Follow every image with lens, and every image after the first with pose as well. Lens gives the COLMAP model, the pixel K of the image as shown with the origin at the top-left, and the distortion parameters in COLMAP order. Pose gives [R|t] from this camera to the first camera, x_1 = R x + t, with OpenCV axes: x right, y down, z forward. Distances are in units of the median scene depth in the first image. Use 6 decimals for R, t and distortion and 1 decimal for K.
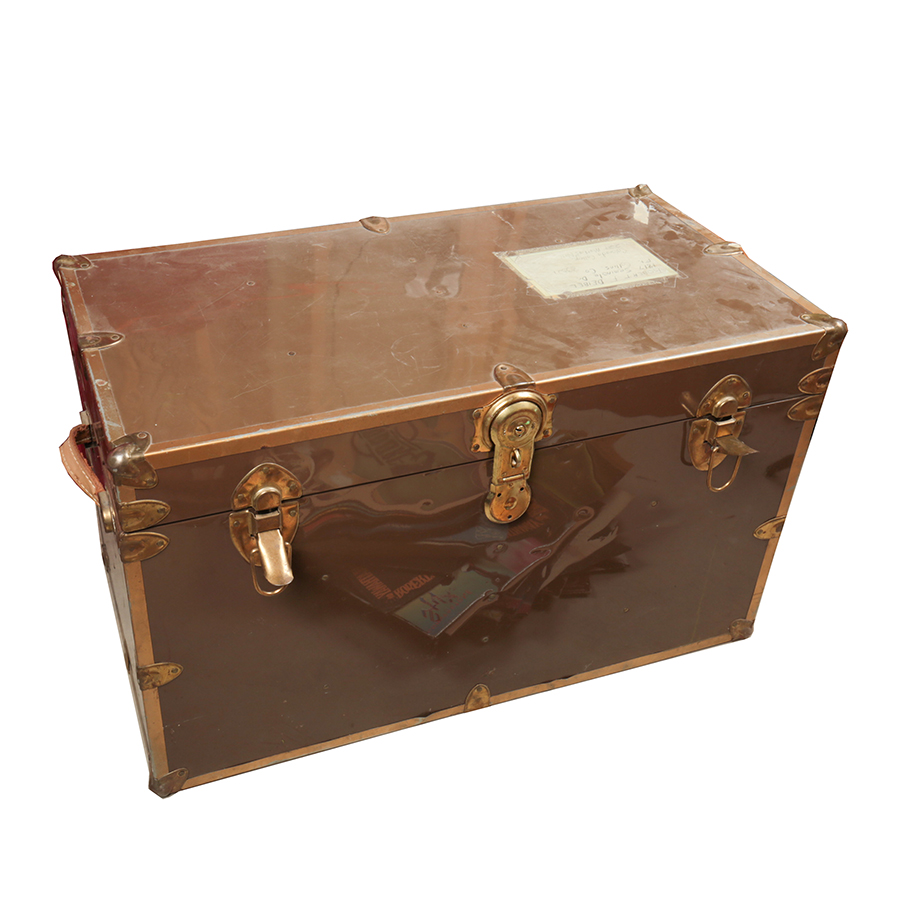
lens RADIAL K [[1135.7, 0, 409.2], [0, 1135.7, 448.5], [0, 0, 1]] dist [0.133620, -0.005676]
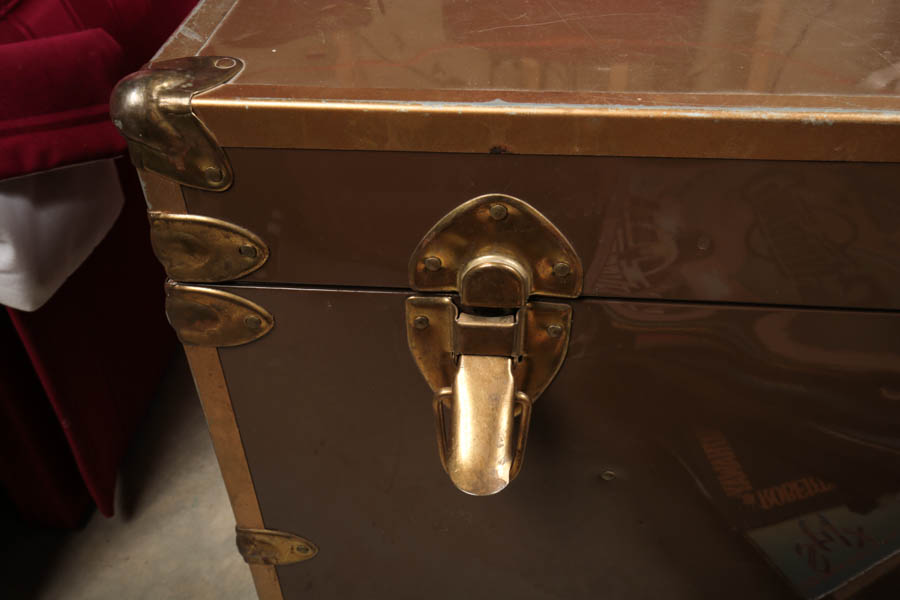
lens RADIAL K [[831.2, 0, 450.0], [0, 831.2, 300.0], [0, 0, 1]] dist [-0.002472, 0.078346]
pose [[0.897042, 0.242784, -0.369284, -0.022635], [-0.213916, 0.969711, 0.117900, 0.015798], [0.386723, -0.026766, 0.921807, 0.628333]]
